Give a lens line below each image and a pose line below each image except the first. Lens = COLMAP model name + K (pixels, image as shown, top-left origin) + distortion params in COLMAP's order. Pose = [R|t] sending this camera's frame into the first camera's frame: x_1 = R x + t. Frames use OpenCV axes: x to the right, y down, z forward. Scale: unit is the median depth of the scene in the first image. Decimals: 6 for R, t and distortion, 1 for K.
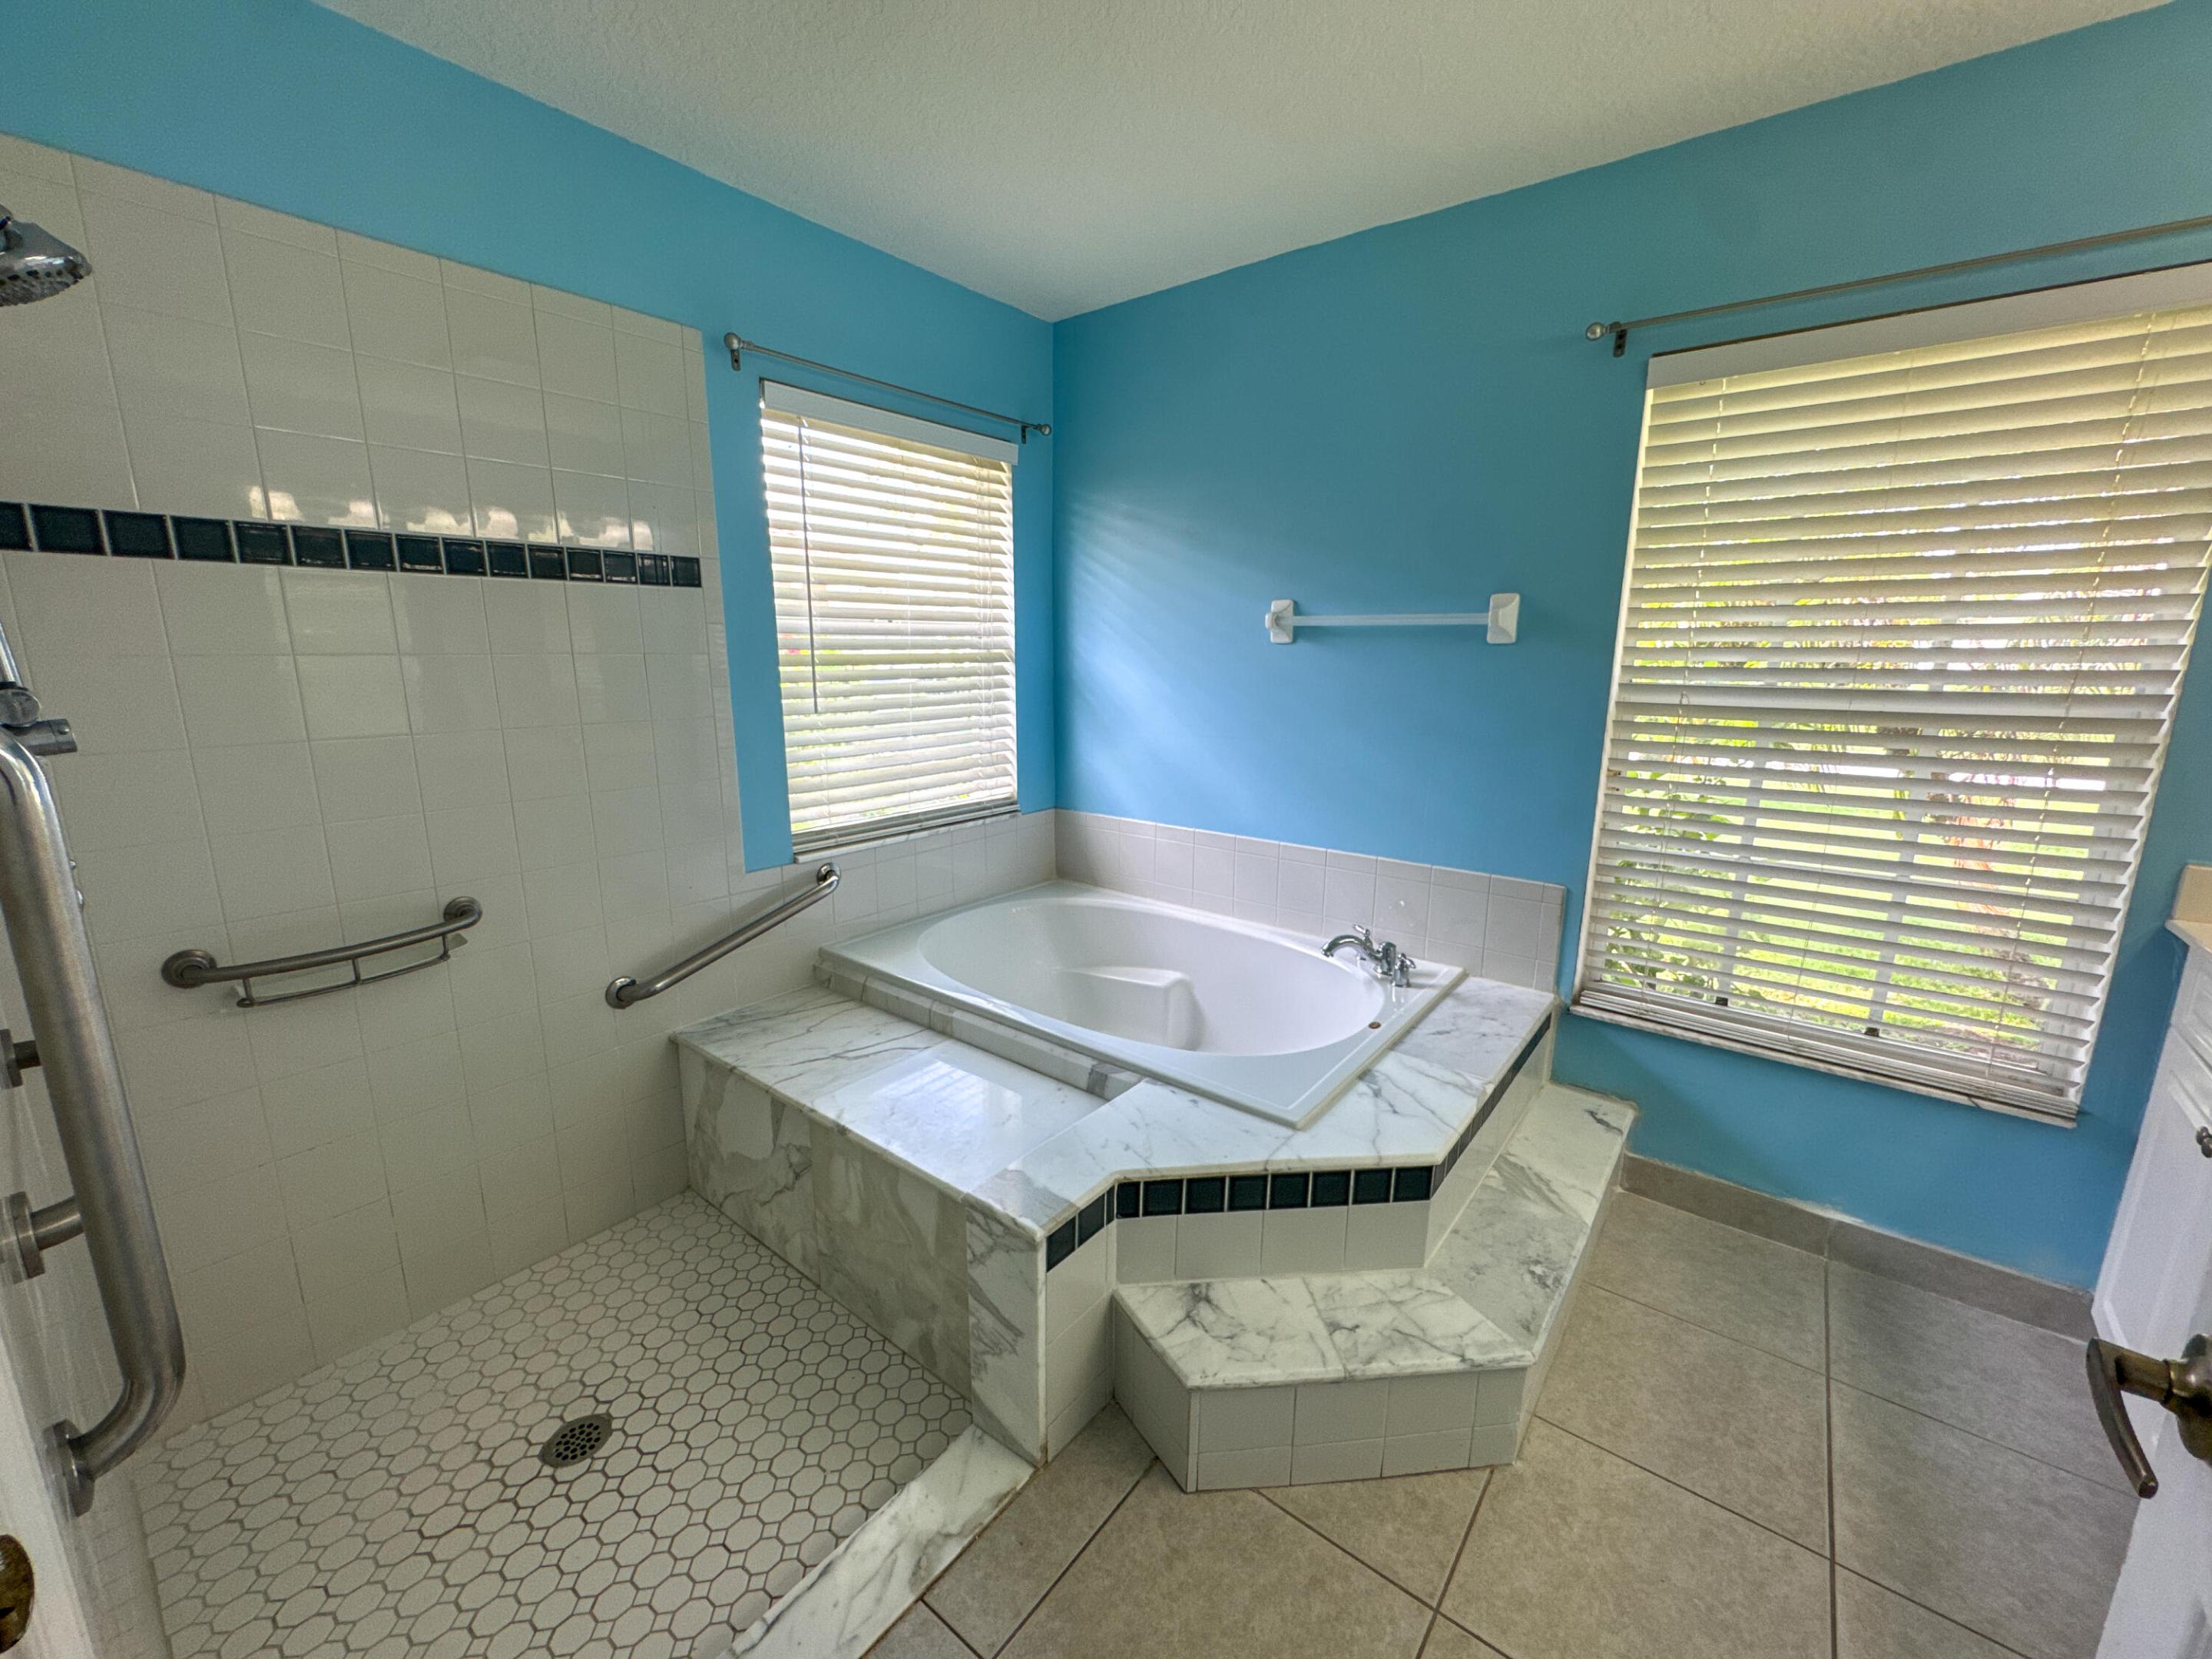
lens RADIAL K [[888.3, 0, 1101.1], [0, 888.3, 825.3], [0, 0, 1]] dist [-0.002476, 0.000791]
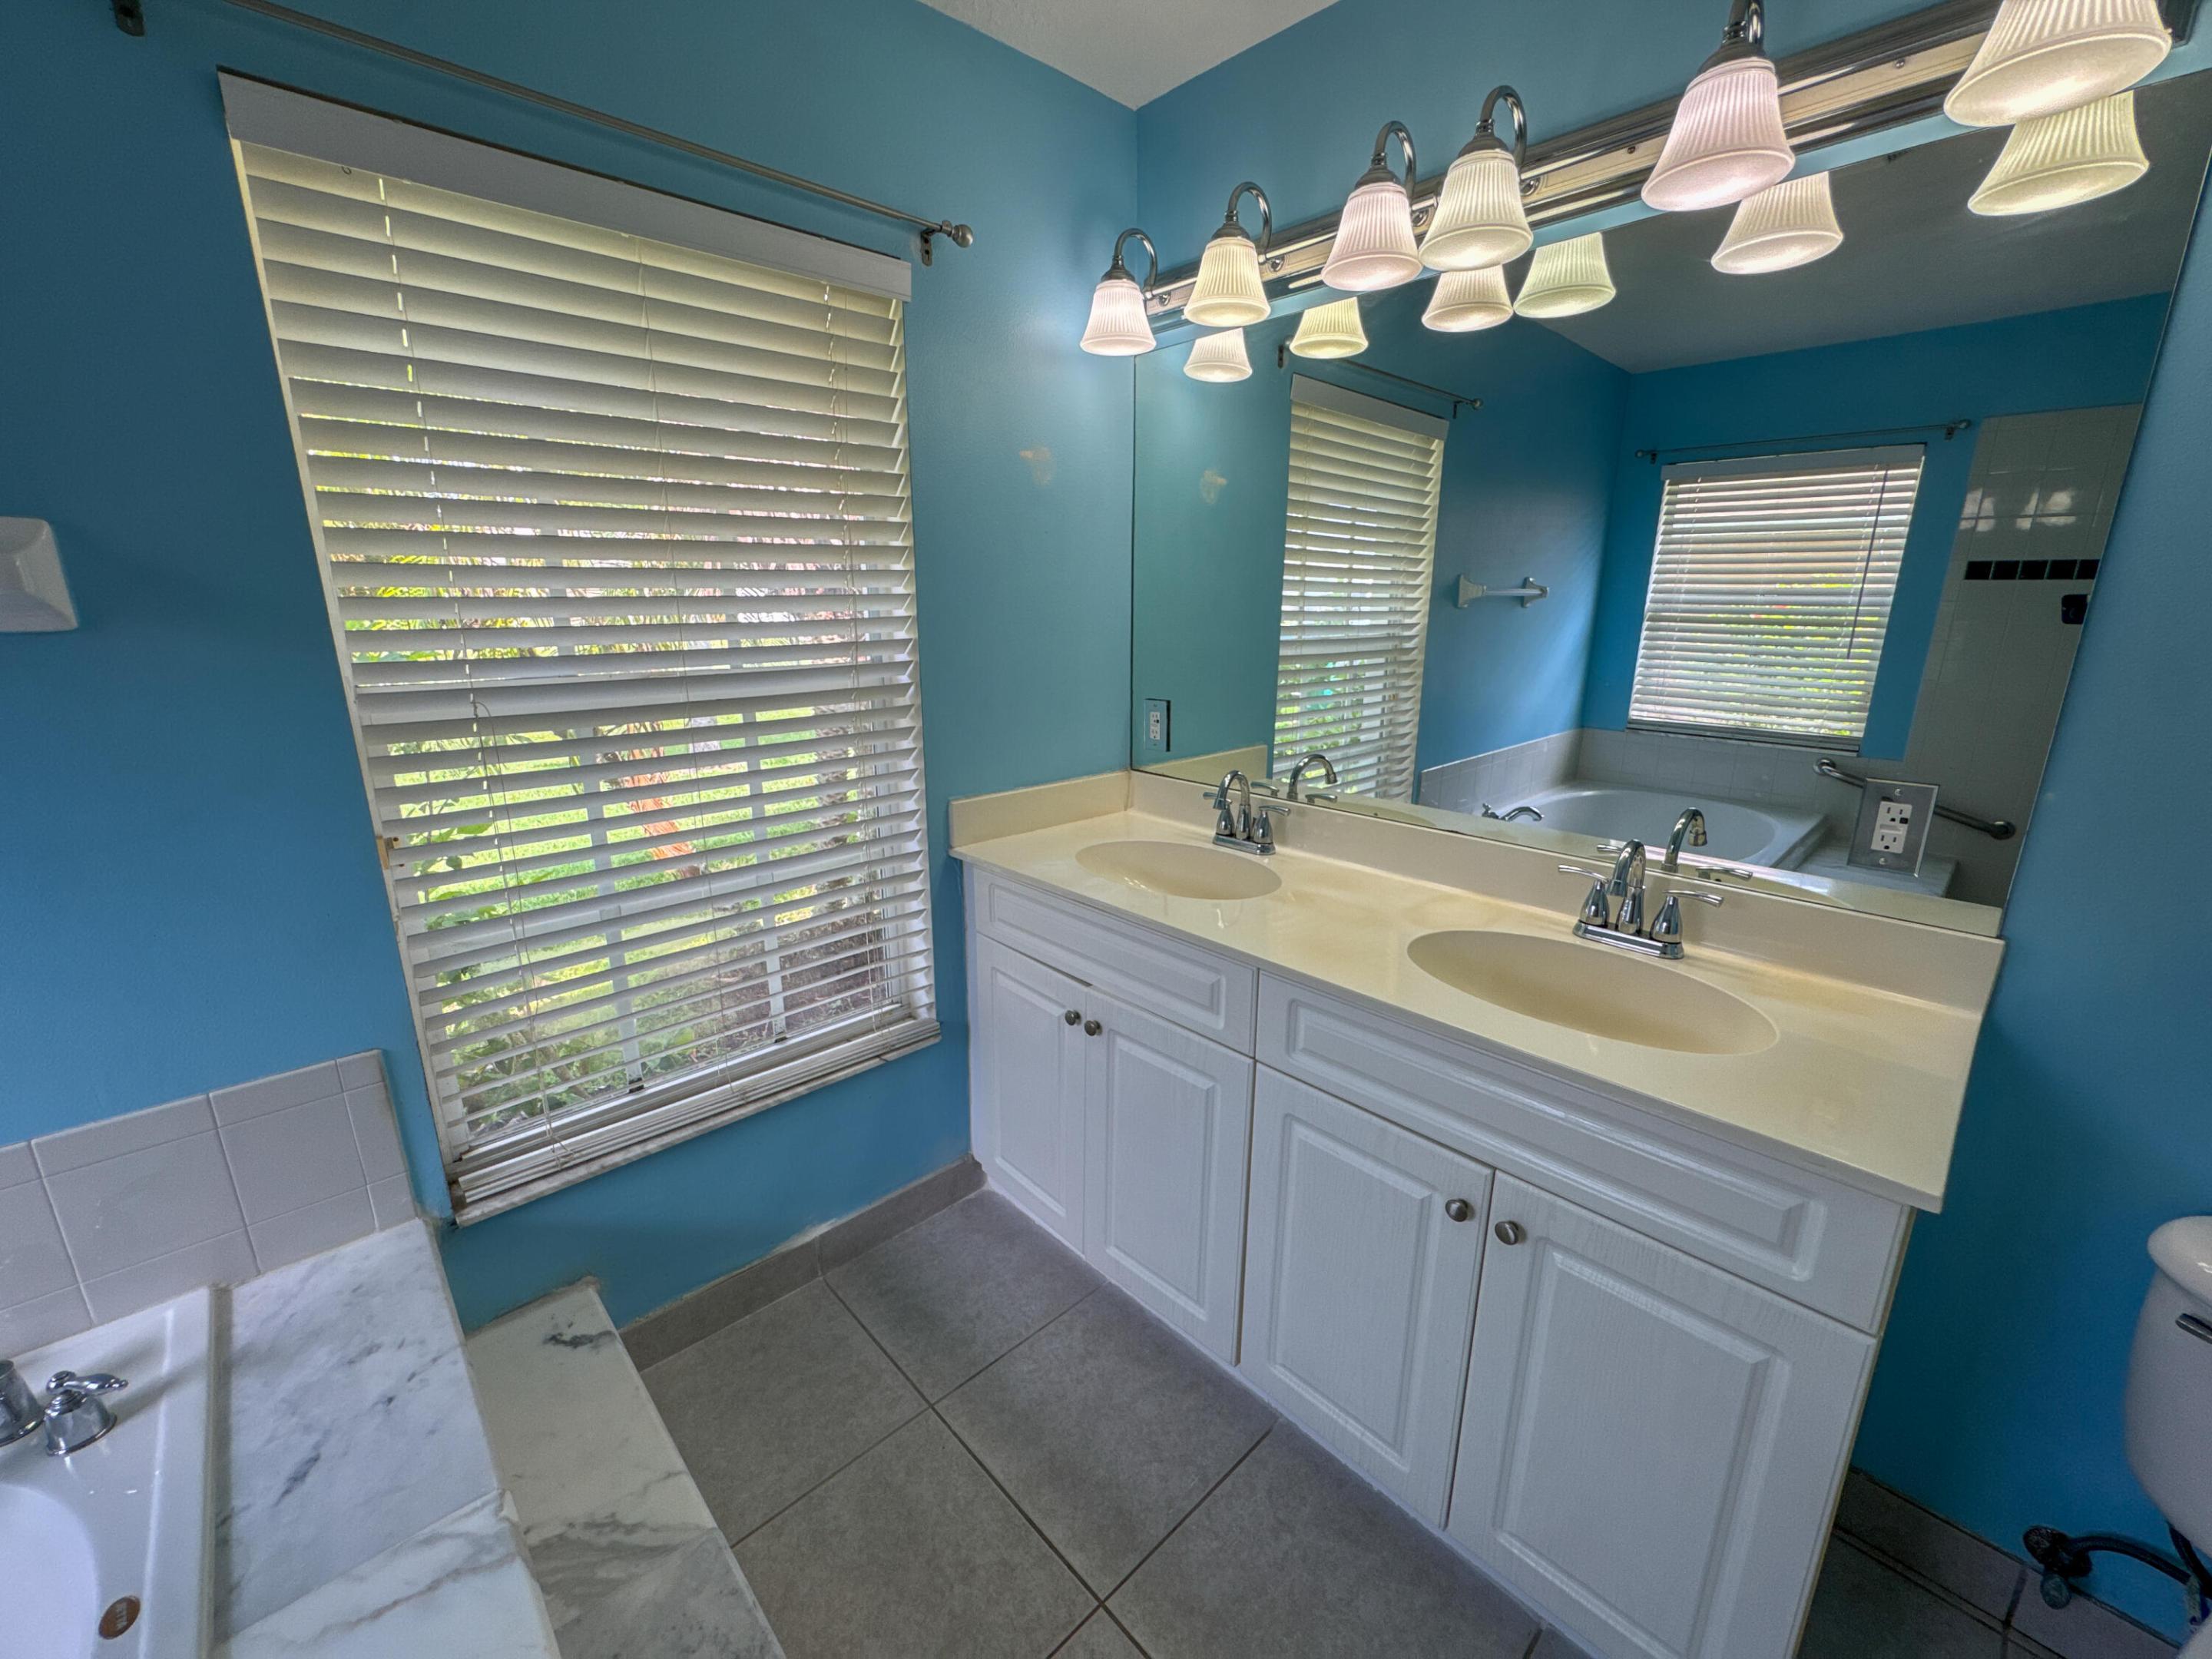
lens RADIAL K [[888.3, 0, 1101.1], [0, 888.3, 825.3], [0, 0, 1]] dist [-0.002476, 0.000791]
pose [[0.150790, -0.253103, 0.955616, 0.083425], [0.198251, 0.954773, 0.221597, -0.110313], [-0.968483, 0.156037, 0.194148, 0.433077]]
